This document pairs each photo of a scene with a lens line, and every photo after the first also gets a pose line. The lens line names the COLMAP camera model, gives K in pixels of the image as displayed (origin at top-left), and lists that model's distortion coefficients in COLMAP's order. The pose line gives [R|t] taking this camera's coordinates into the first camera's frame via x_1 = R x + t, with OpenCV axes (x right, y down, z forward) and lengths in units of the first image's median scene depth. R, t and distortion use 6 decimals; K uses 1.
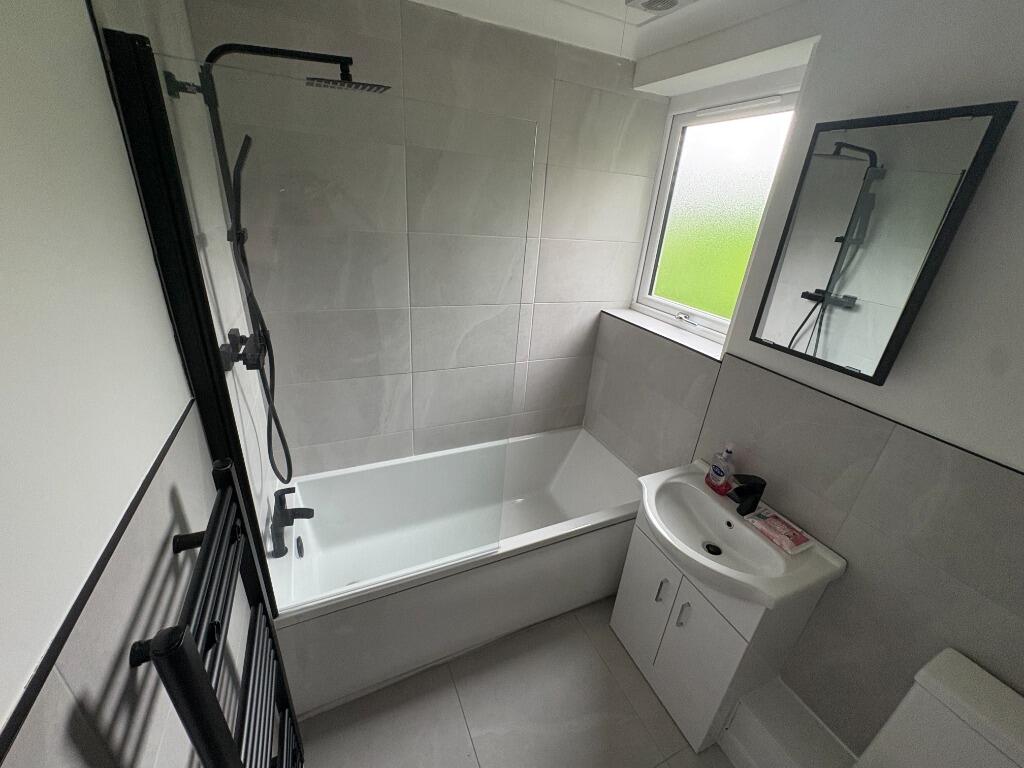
lens RADIAL K [[409.1, 0, 512.3], [0, 409.1, 382.8], [0, 0, 1]] dist [0.003319, -0.000348]
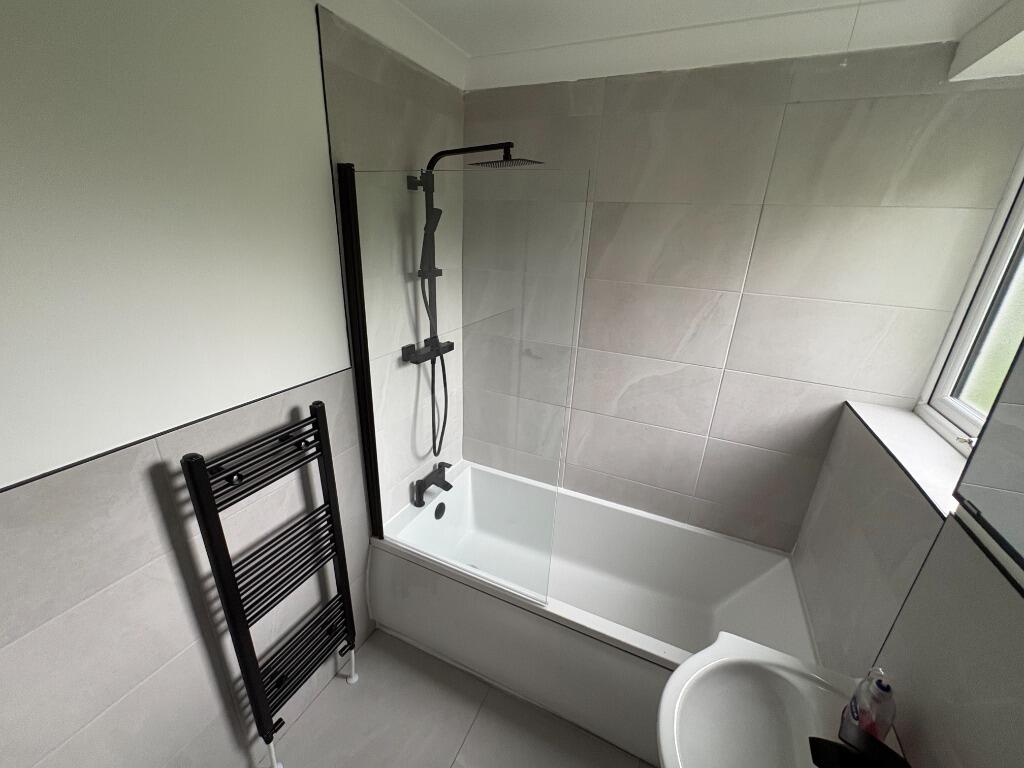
lens RADIAL K [[409.1, 0, 511.6], [0, 409.1, 382.7], [0, 0, 1]] dist [0.003319, -0.000348]
pose [[0.656561, 0.219218, -0.721714, 0.408516], [-0.301642, 0.953301, 0.015150, -0.058982], [0.691331, 0.207752, 0.692026, 0.163249]]
